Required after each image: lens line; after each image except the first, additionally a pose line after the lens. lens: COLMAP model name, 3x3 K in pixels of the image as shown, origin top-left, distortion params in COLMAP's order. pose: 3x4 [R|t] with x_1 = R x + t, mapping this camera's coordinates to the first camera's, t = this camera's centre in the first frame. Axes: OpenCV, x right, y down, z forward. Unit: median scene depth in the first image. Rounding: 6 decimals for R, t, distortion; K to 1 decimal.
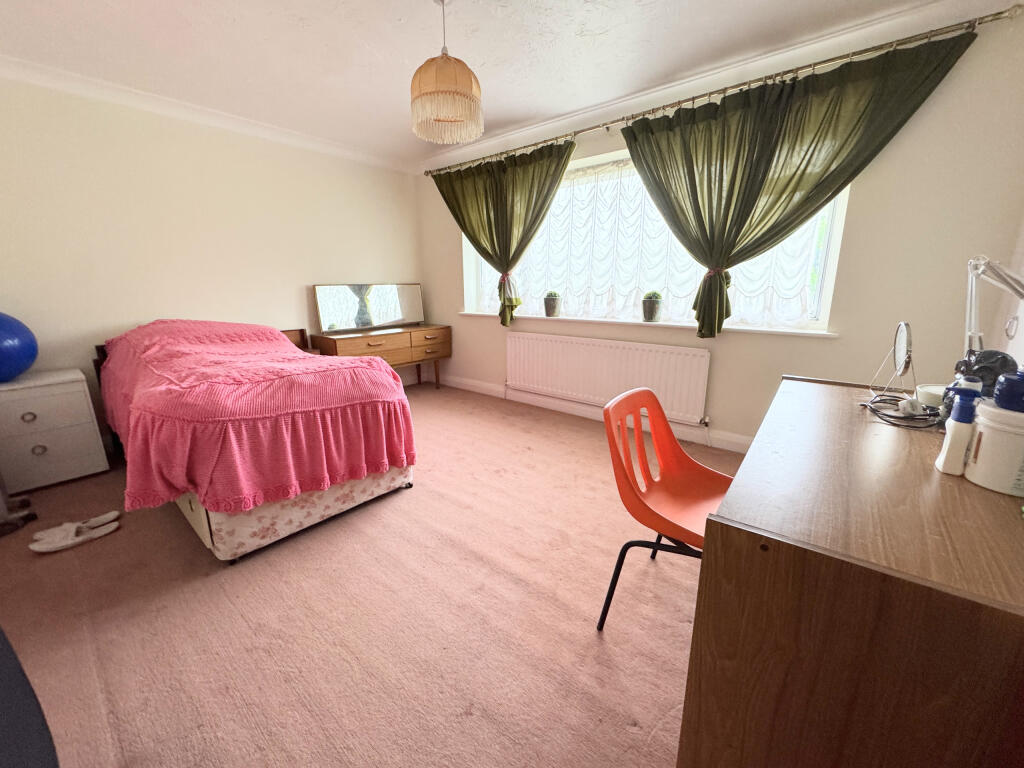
lens RADIAL K [[408.6, 0, 510.7], [0, 408.6, 382.3], [0, 0, 1]] dist [-0.000183, -0.000012]
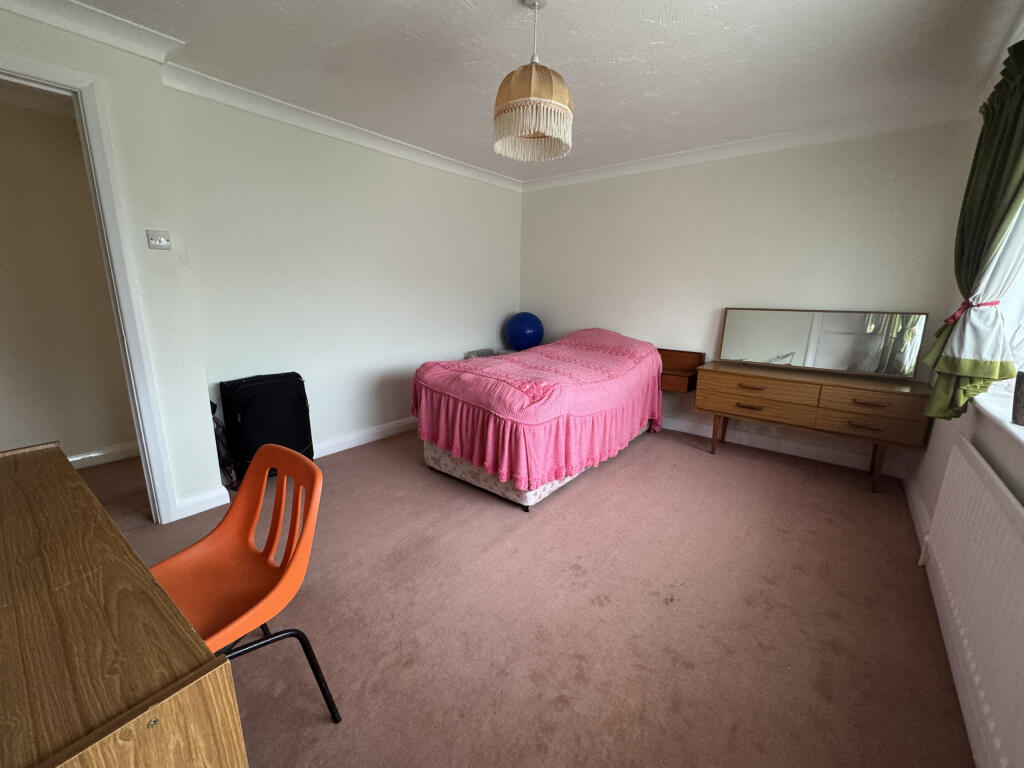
lens RADIAL K [[408.6, 0, 510.7], [0, 408.6, 382.3], [0, 0, 1]] dist [-0.000183, -0.000012]
pose [[0.024974, 0.225555, -0.973910, 0.685309], [-0.243285, 0.946296, 0.212921, -0.258151], [0.969633, 0.231620, 0.078507, 0.828455]]
